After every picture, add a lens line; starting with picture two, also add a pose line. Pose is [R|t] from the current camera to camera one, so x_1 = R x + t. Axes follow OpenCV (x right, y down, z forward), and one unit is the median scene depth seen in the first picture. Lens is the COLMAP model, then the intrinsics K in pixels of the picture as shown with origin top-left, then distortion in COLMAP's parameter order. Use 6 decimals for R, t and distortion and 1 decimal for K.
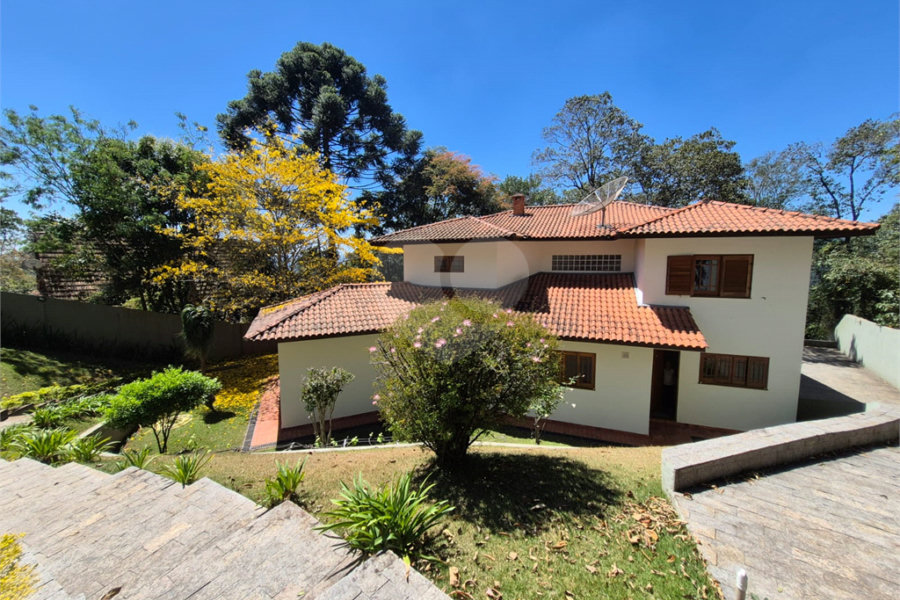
lens RADIAL K [[357.4, 0, 452.9], [0, 357.4, 292.4], [0, 0, 1]] dist [0.002167, 0.000097]
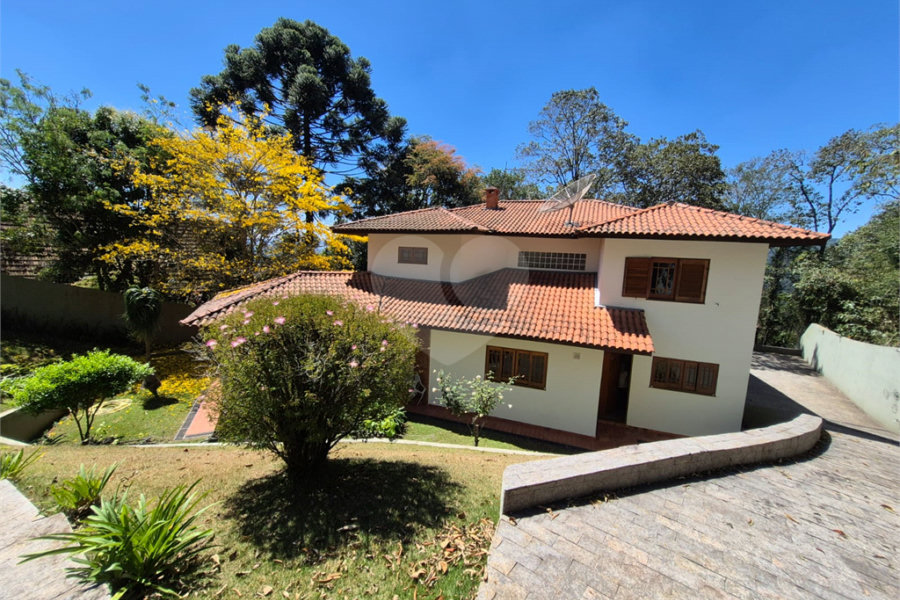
lens RADIAL K [[357.4, 0, 452.9], [0, 357.4, 292.4], [0, 0, 1]] dist [0.002167, 0.000097]
pose [[0.998863, 0.042868, 0.020861, 0.085199], [-0.043325, 0.998820, 0.021958, -0.004693], [-0.019895, -0.022837, 0.999541, 0.019507]]
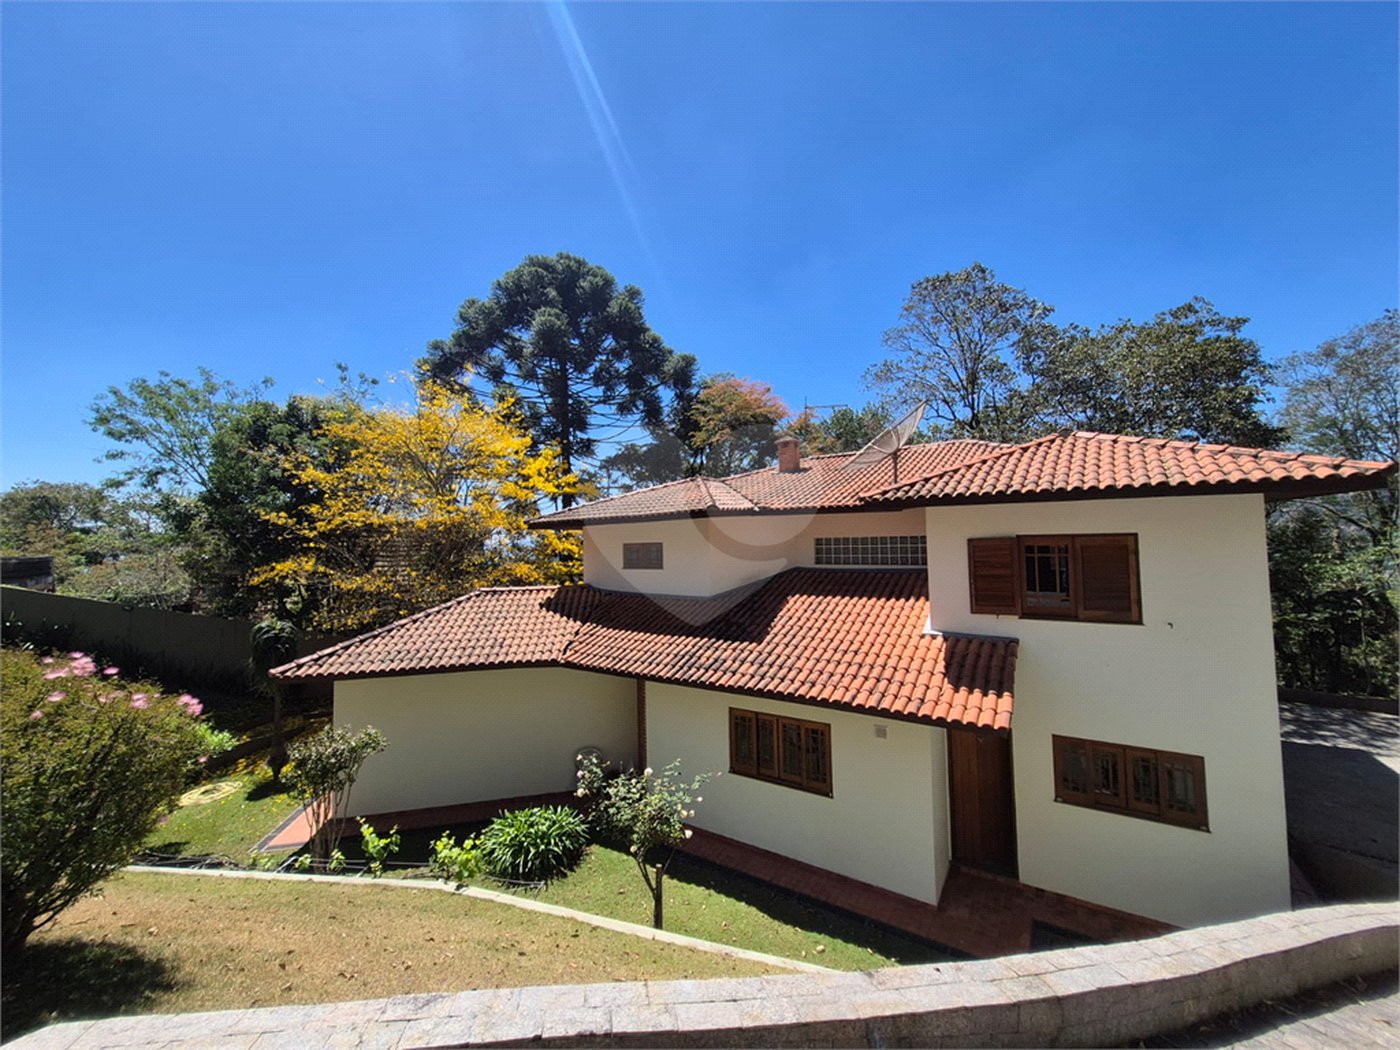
lens RADIAL K [[553.1, 0, 701.1], [0, 553.1, 511.4], [0, 0, 1]] dist [0.002204, -0.000175]
pose [[0.973293, -0.030544, -0.227527, 0.316180], [-0.002478, 0.989654, -0.143455, -0.018658], [0.229555, 0.140188, 0.963147, 0.091120]]
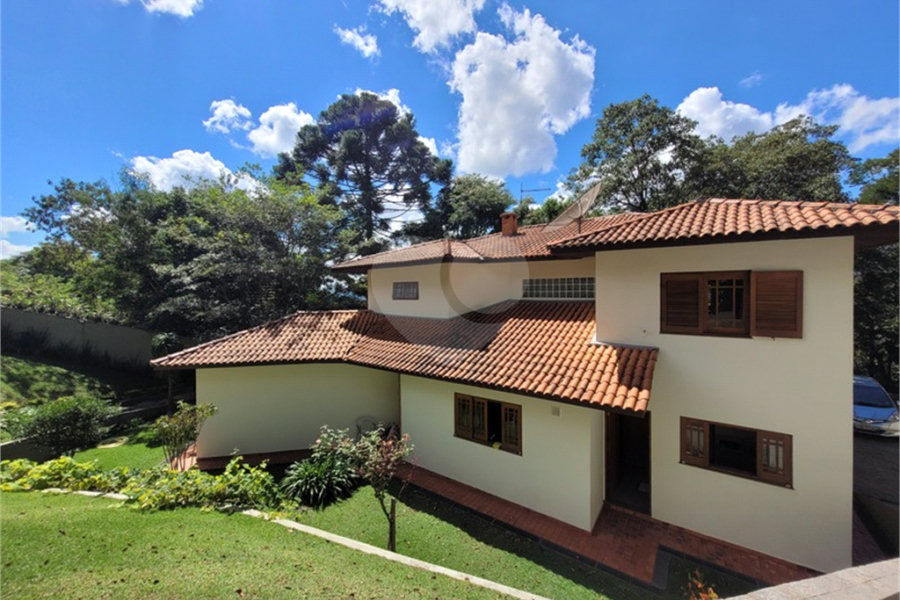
lens RADIAL K [[352.0, 0, 453.3], [0, 352.0, 291.9], [0, 0, 1]] dist [-0.001726, -0.000029]
pose [[0.963333, -0.005975, -0.268242, 0.356578], [-0.017762, 0.996139, -0.085976, -0.001393], [0.267720, 0.087587, 0.959507, 0.174949]]
